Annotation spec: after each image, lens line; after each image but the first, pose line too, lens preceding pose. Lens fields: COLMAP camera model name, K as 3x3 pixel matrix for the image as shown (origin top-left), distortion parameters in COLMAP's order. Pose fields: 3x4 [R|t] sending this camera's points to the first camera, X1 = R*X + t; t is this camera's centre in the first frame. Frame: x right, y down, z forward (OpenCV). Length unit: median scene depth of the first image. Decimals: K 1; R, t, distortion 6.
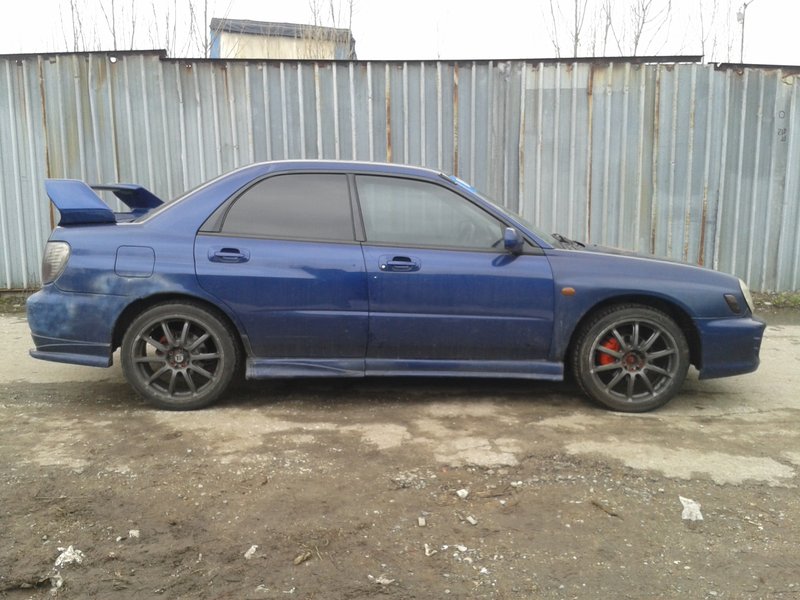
lens RADIAL K [[861.4, 0, 400.0], [0, 861.4, 300.0], [0, 0, 1]] dist [0.256003, -0.835528]
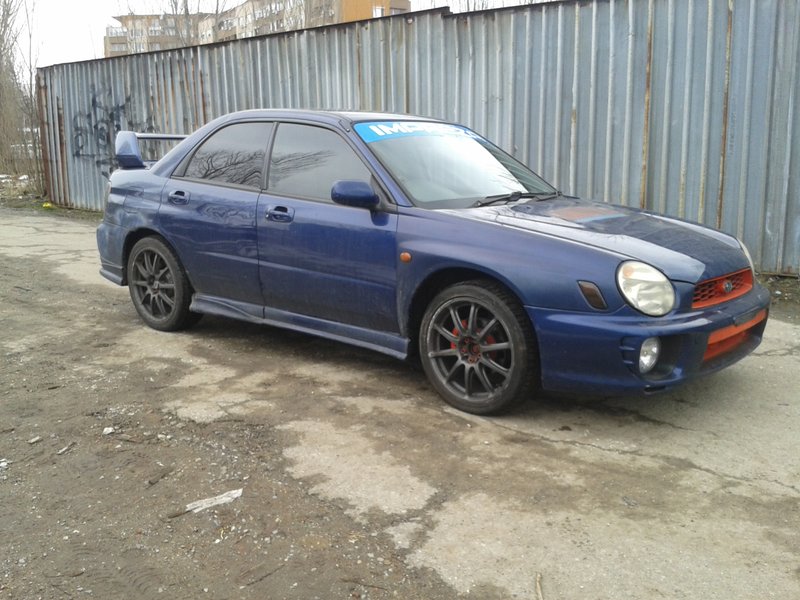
lens RADIAL K [[882.5, 0, 400.0], [0, 882.5, 300.0], [0, 0, 1]] dist [0.224747, -0.782183]
pose [[0.707174, 0.118914, -0.696968, 0.795730], [-0.089805, 0.992878, 0.078281, -0.035390], [0.701313, 0.007233, 0.712817, 0.370194]]
